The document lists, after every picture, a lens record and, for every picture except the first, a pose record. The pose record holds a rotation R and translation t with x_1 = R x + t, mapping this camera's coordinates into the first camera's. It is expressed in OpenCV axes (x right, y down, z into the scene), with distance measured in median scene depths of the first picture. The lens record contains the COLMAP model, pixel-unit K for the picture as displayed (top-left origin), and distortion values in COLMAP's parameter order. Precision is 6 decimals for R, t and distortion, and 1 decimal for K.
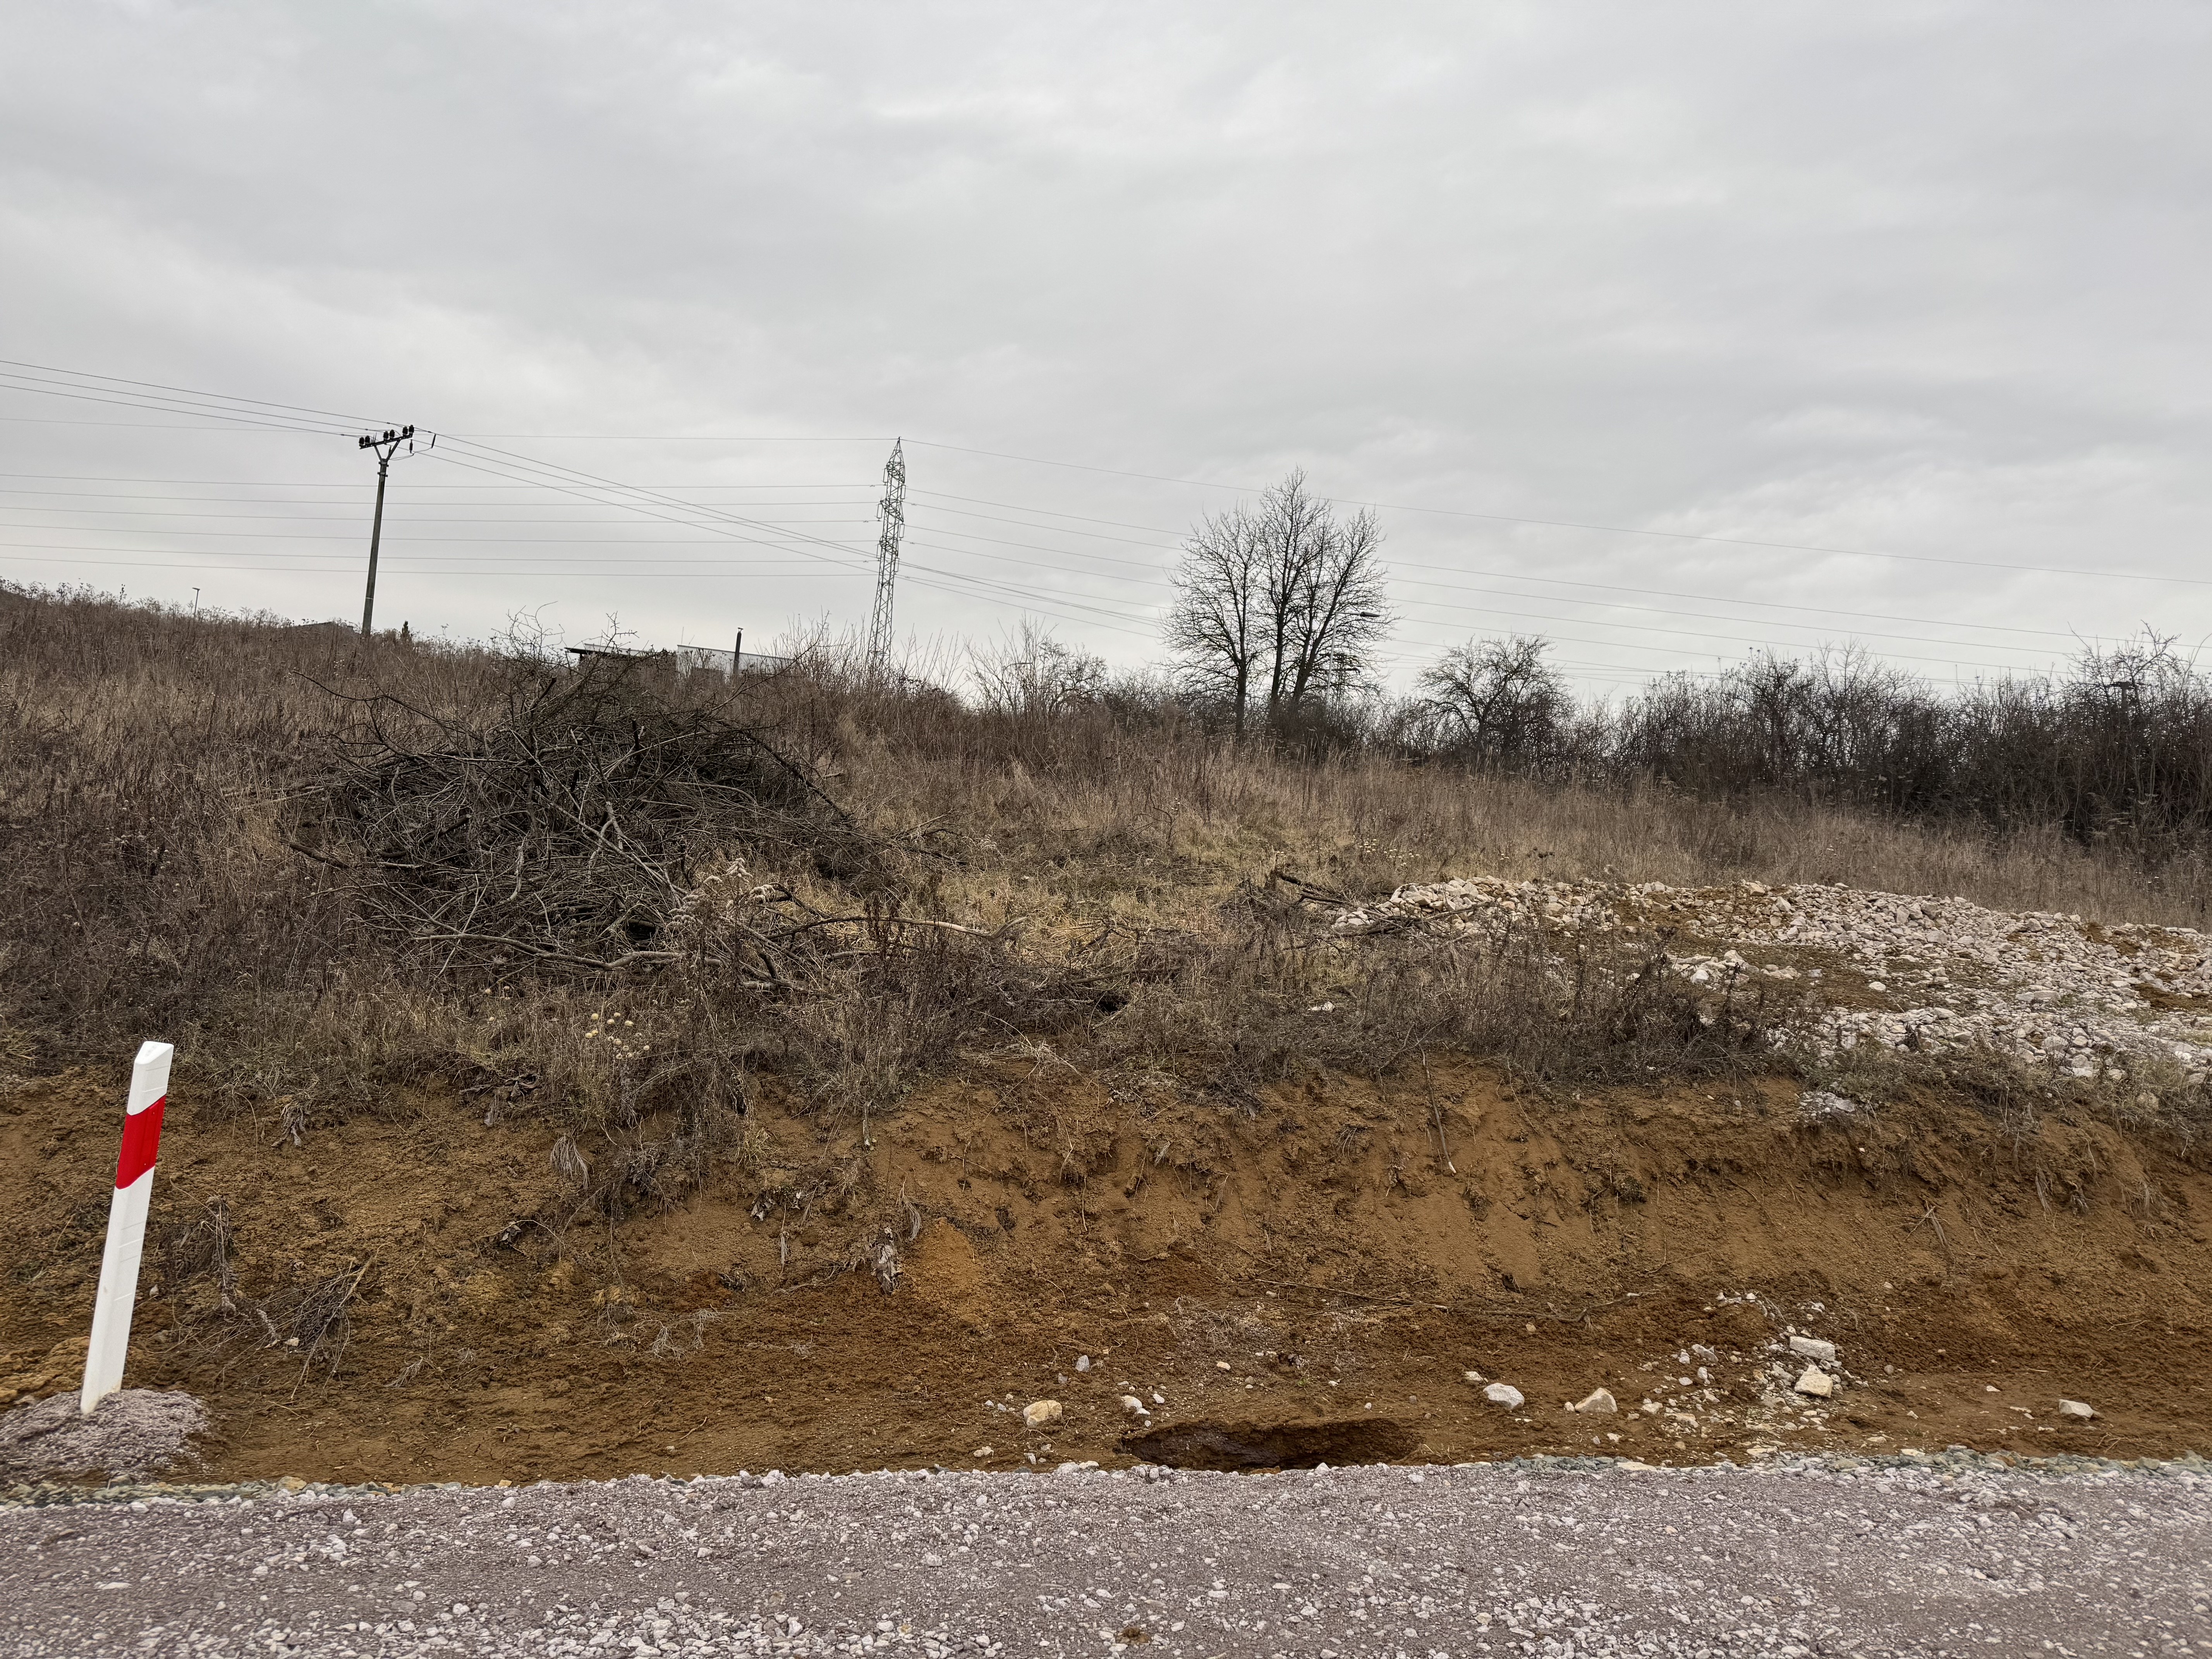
lens RADIAL K [[1551.7, 0, 1108.7], [0, 1551.7, 822.8], [0, 0, 1]] dist [0.073291, -0.085336]
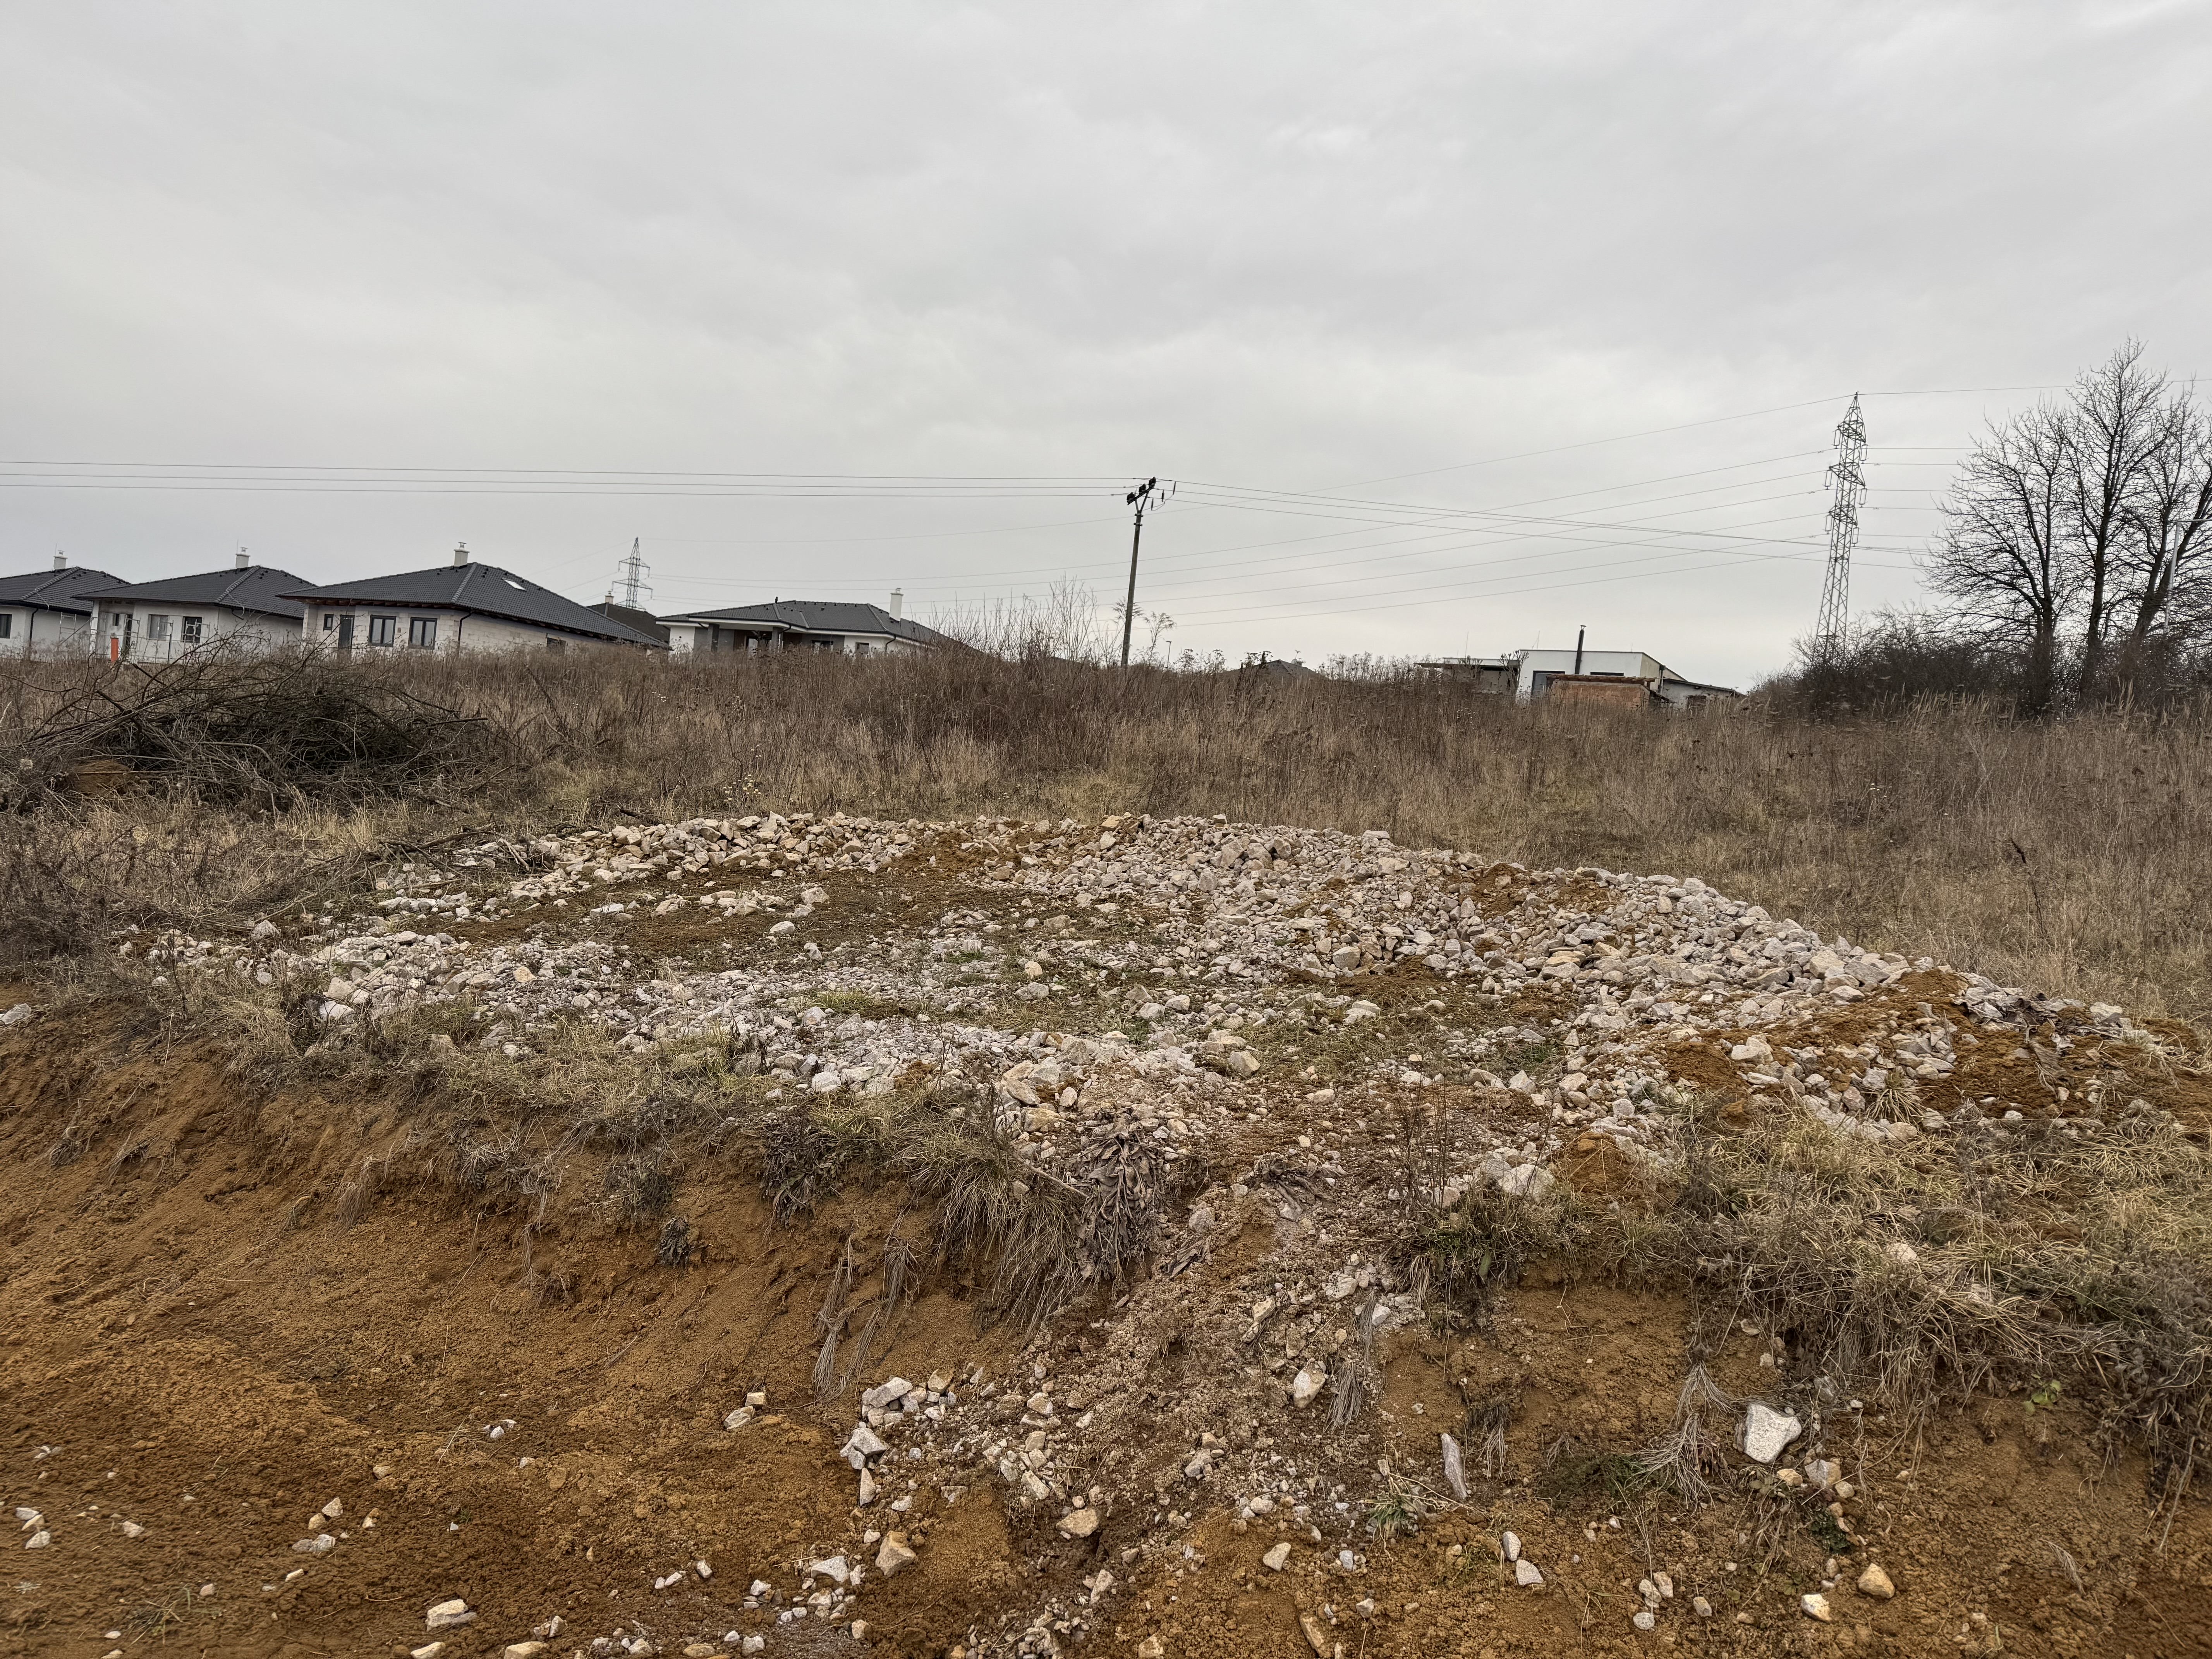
lens RADIAL K [[1551.7, 0, 1117.9], [0, 1551.7, 822.7], [0, 0, 1]] dist [0.073291, -0.085336]
pose [[0.773872, -0.019152, -0.633053, 0.222189], [0.011703, 0.999804, -0.015941, 0.013266], [0.633234, 0.004928, 0.773945, 0.105921]]
